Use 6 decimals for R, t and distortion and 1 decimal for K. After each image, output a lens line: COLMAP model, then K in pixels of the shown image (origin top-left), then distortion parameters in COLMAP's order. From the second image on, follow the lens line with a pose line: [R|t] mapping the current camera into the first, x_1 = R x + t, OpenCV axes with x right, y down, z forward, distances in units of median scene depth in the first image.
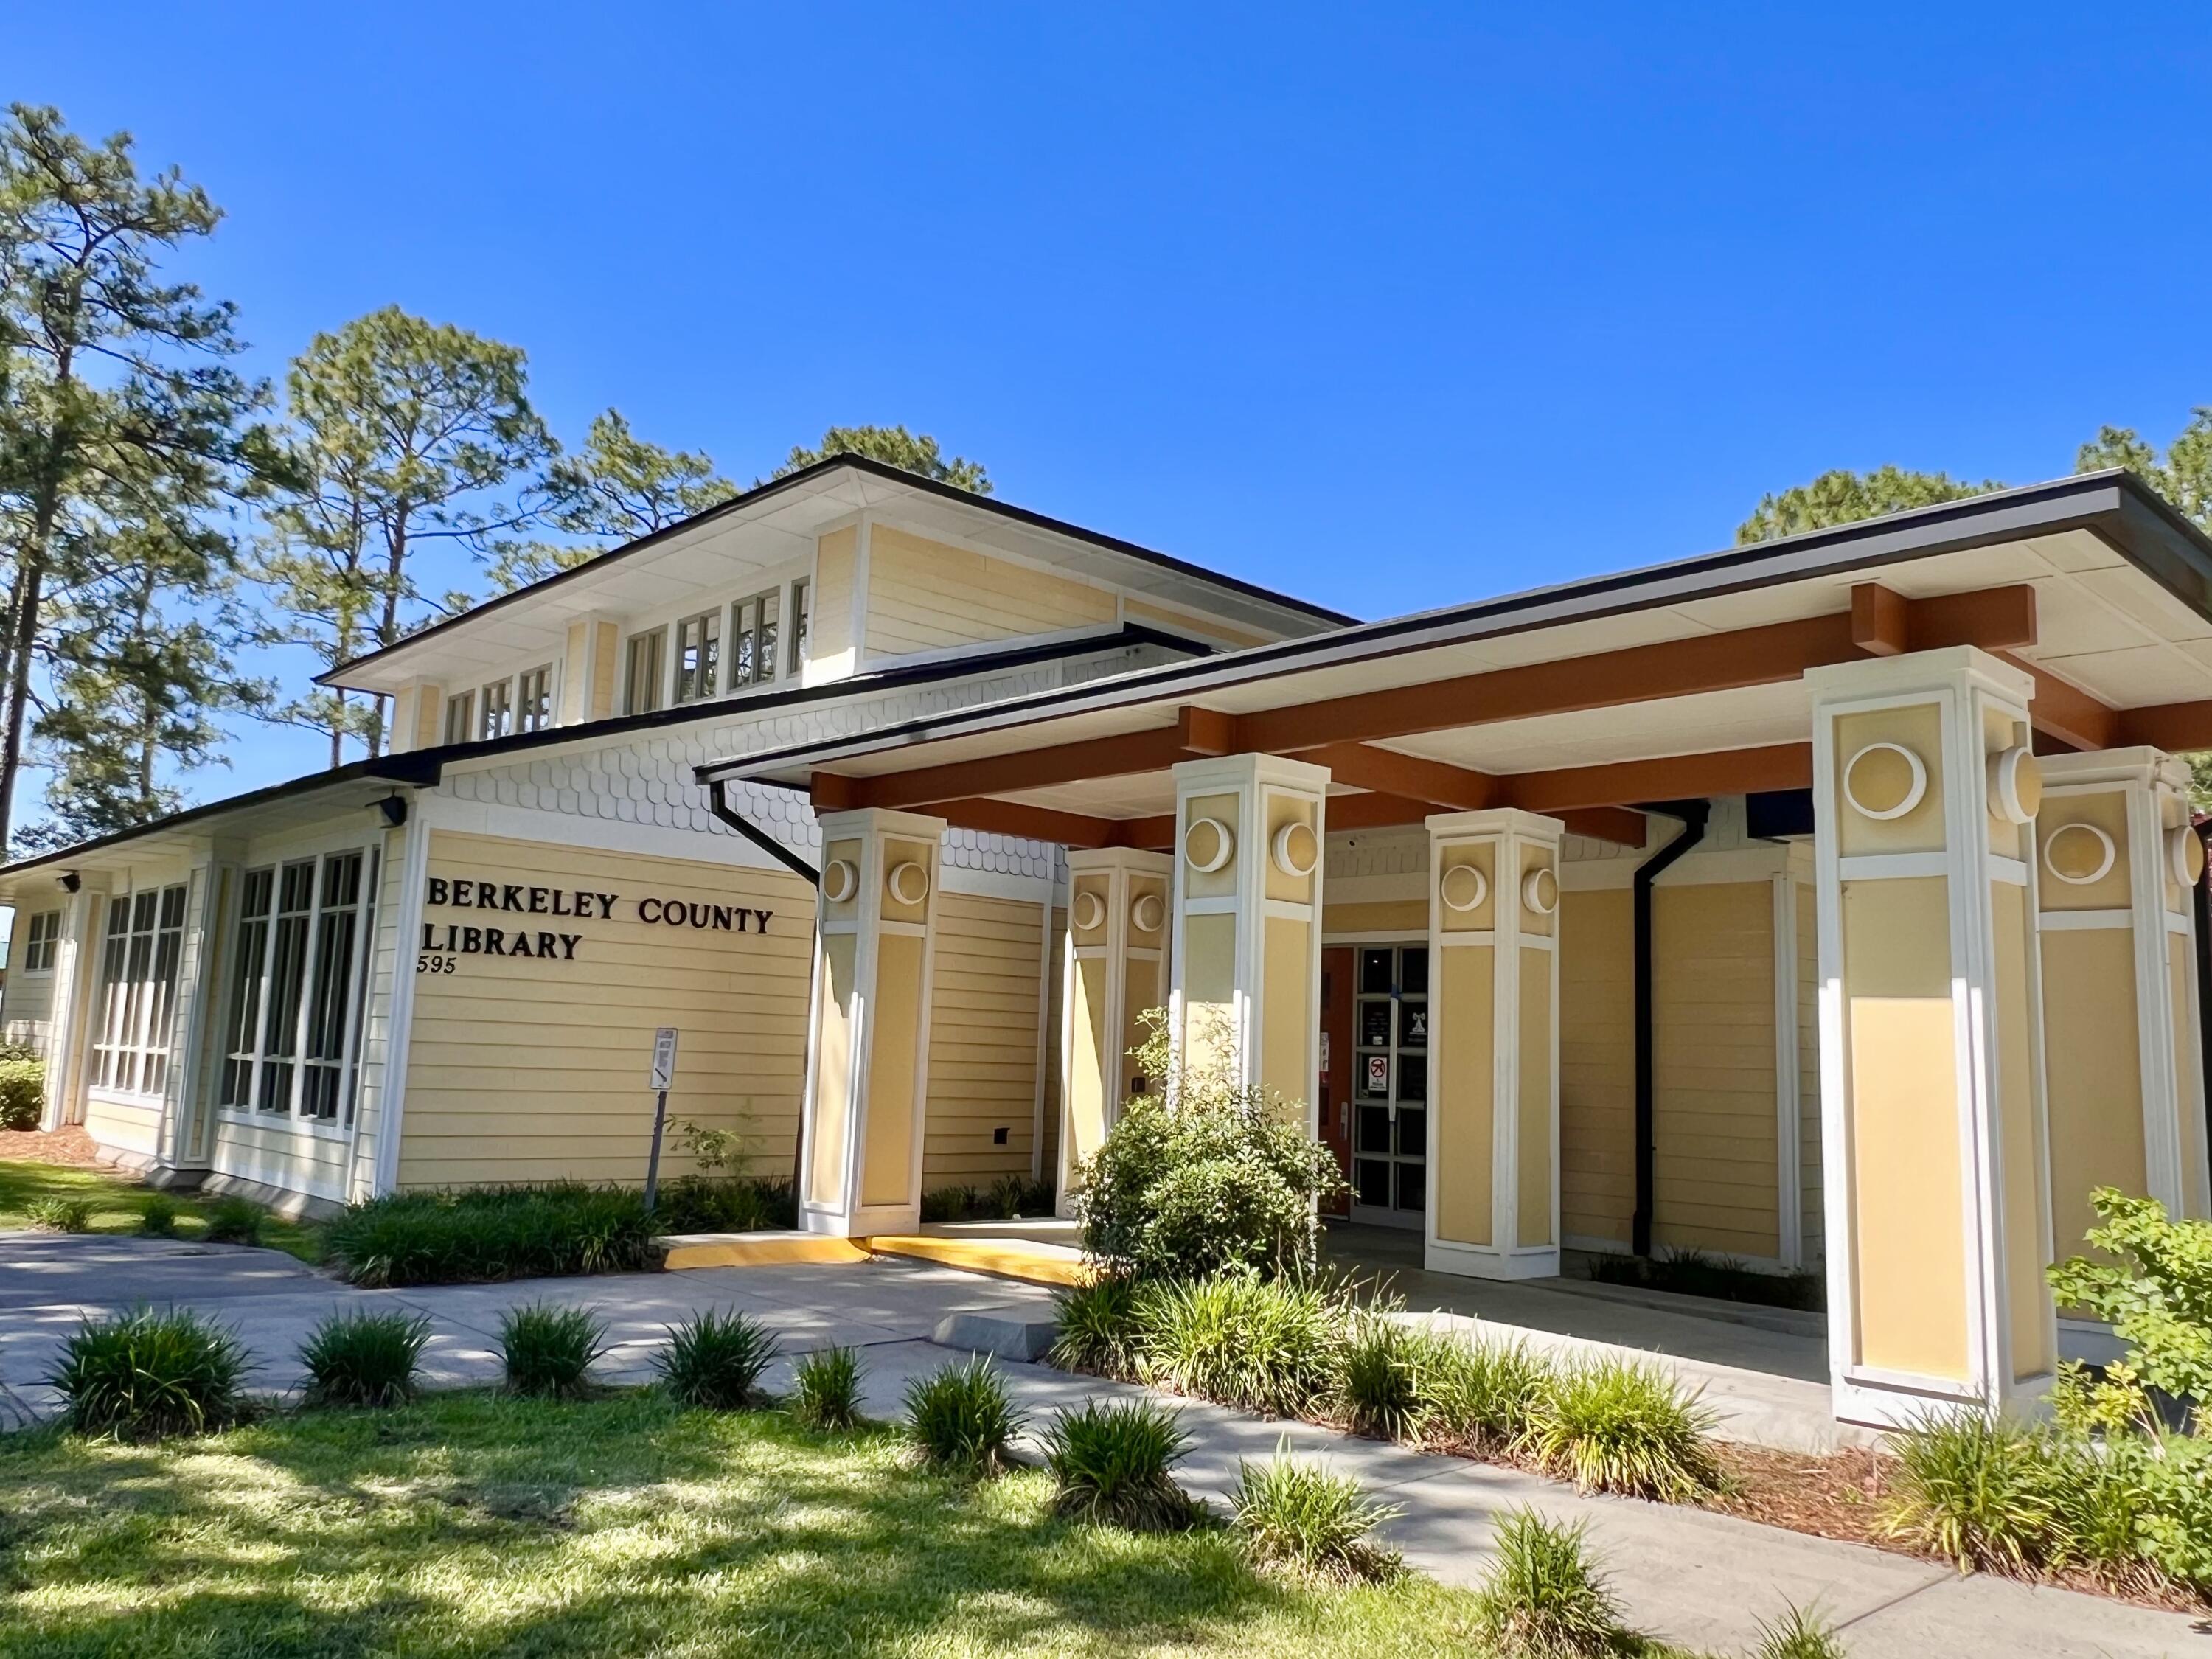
lens RADIAL K [[1672.0, 0, 1106.0], [0, 1672.0, 829.5], [0, 0, 1]] dist [-0.003855, 0.006942]
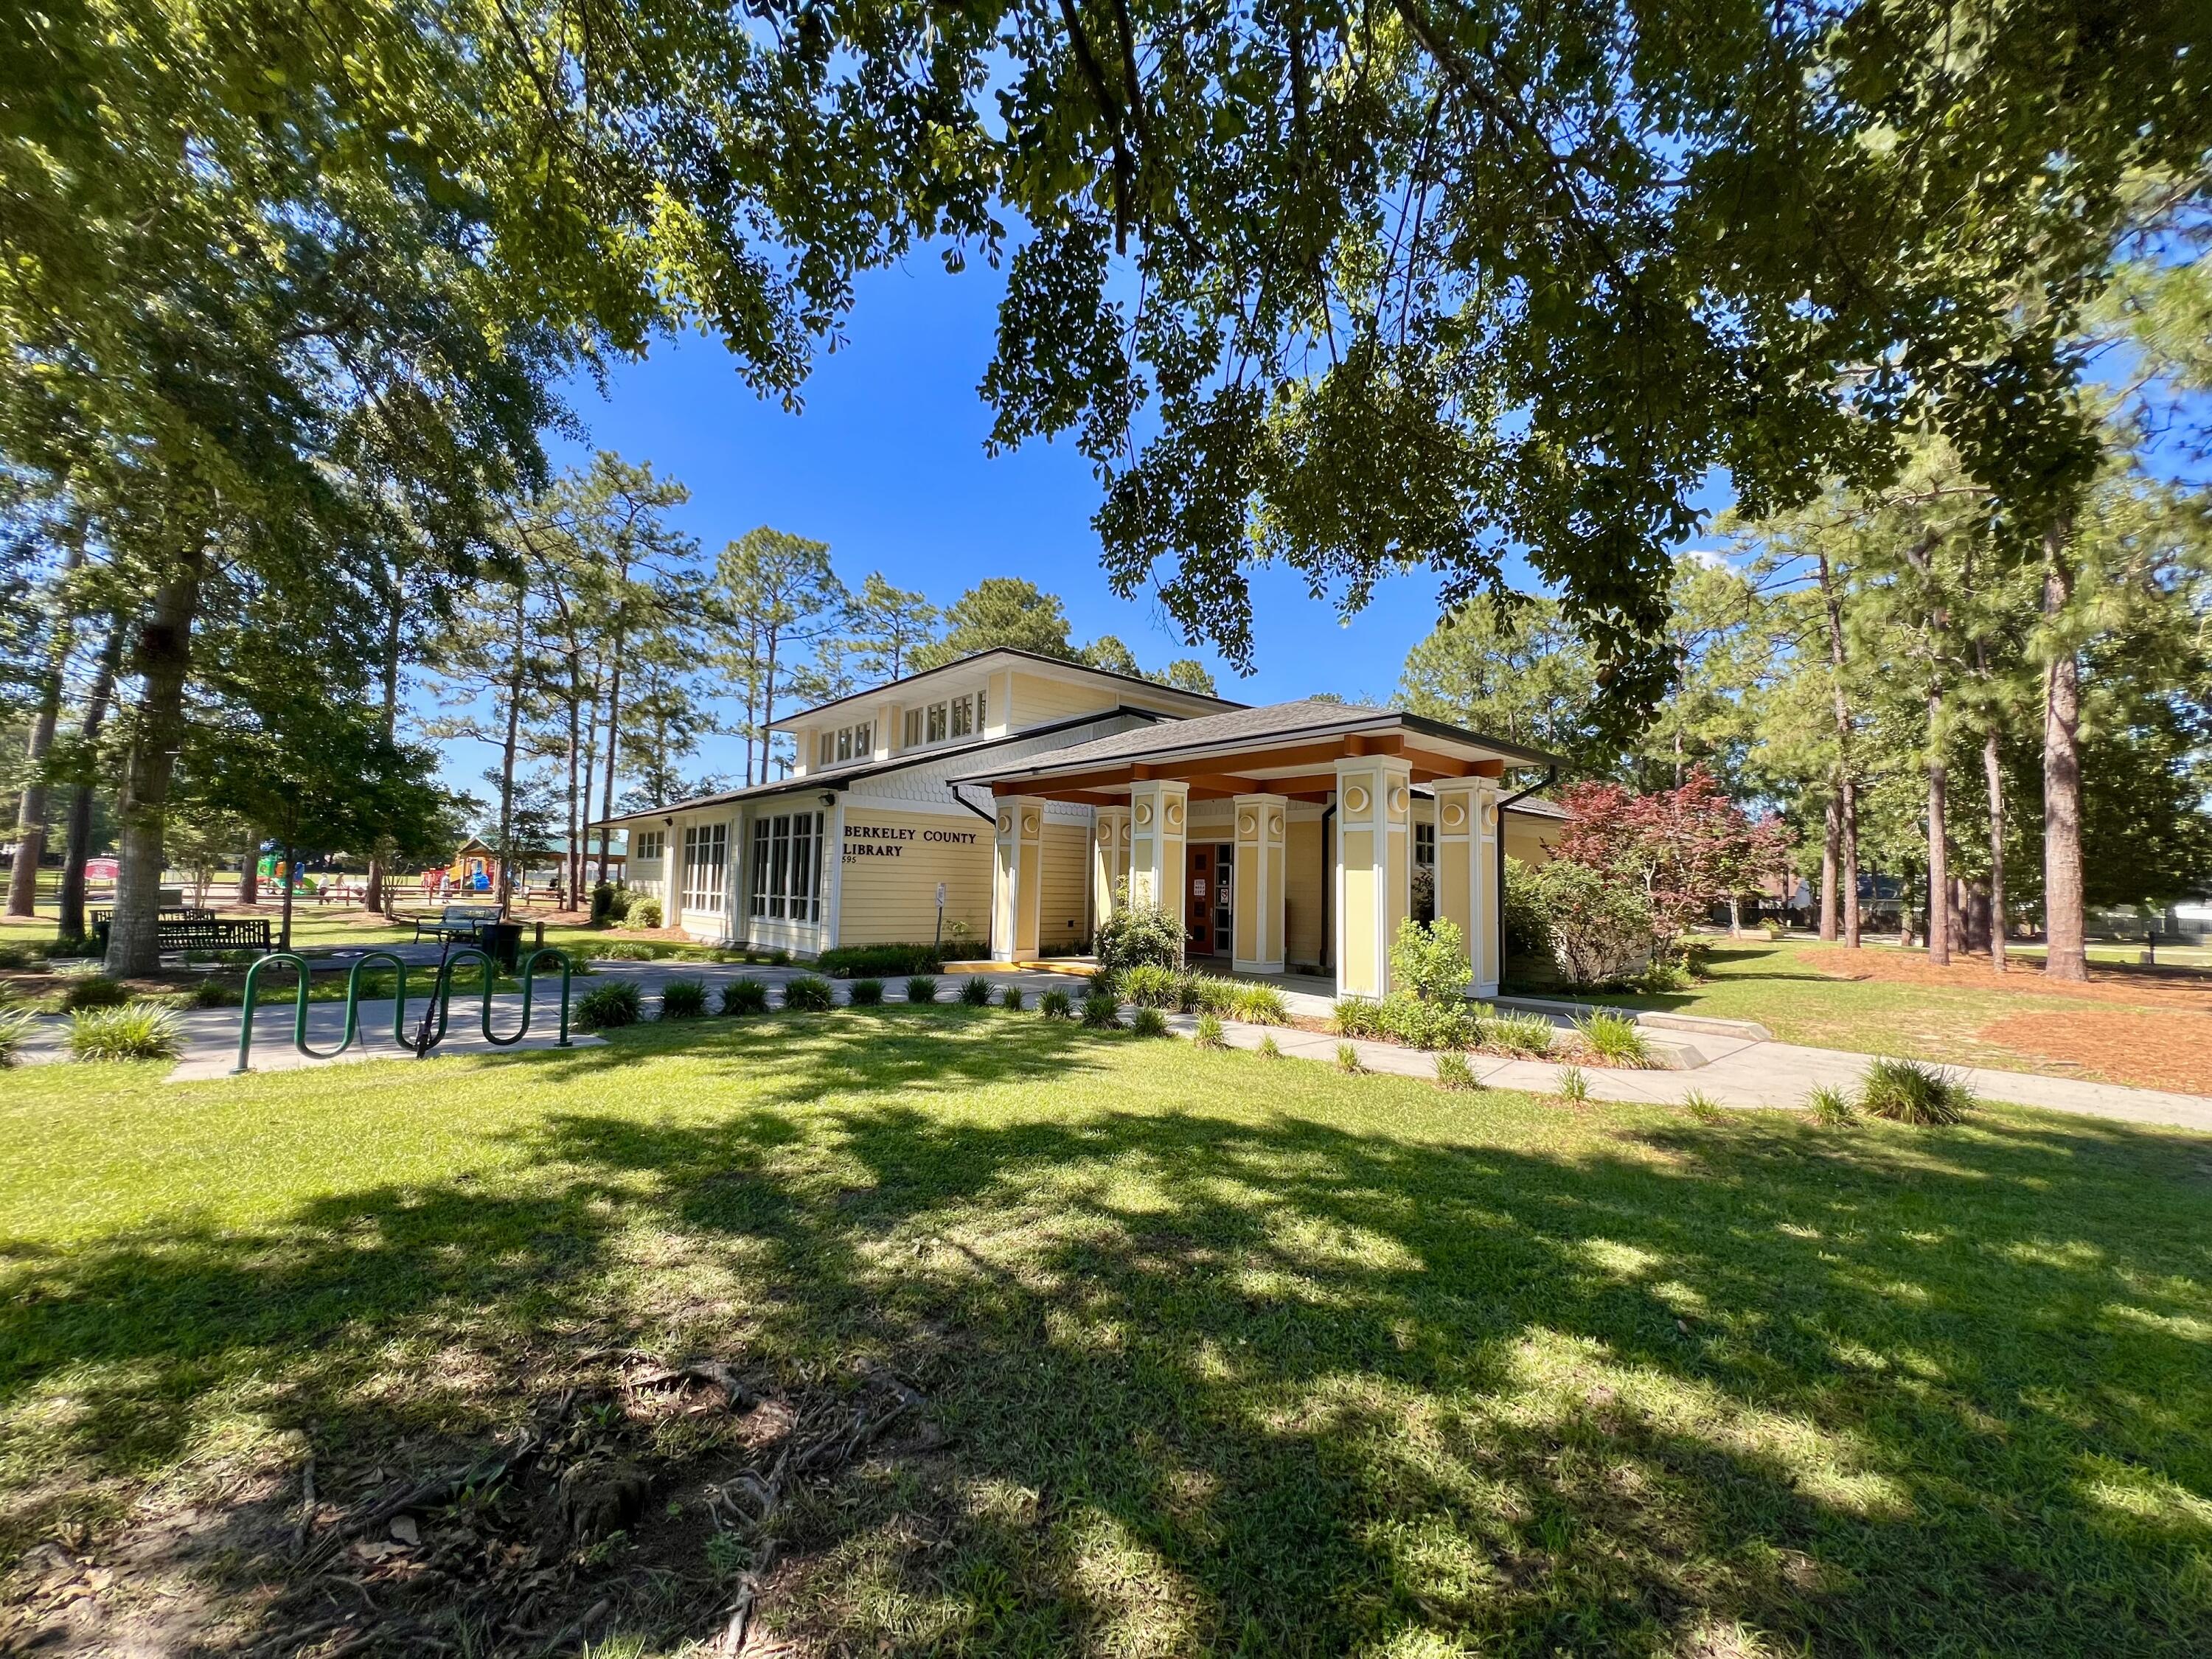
lens RADIAL K [[882.3, 0, 1106.0], [0, 882.3, 829.5], [0, 0, 1]] dist [-0.000015, -0.000034]
pose [[0.999549, -0.016087, -0.025374, 0.025881], [0.017814, 0.997433, 0.069359, -0.045610], [0.024193, -0.069780, 0.997269, -0.296974]]
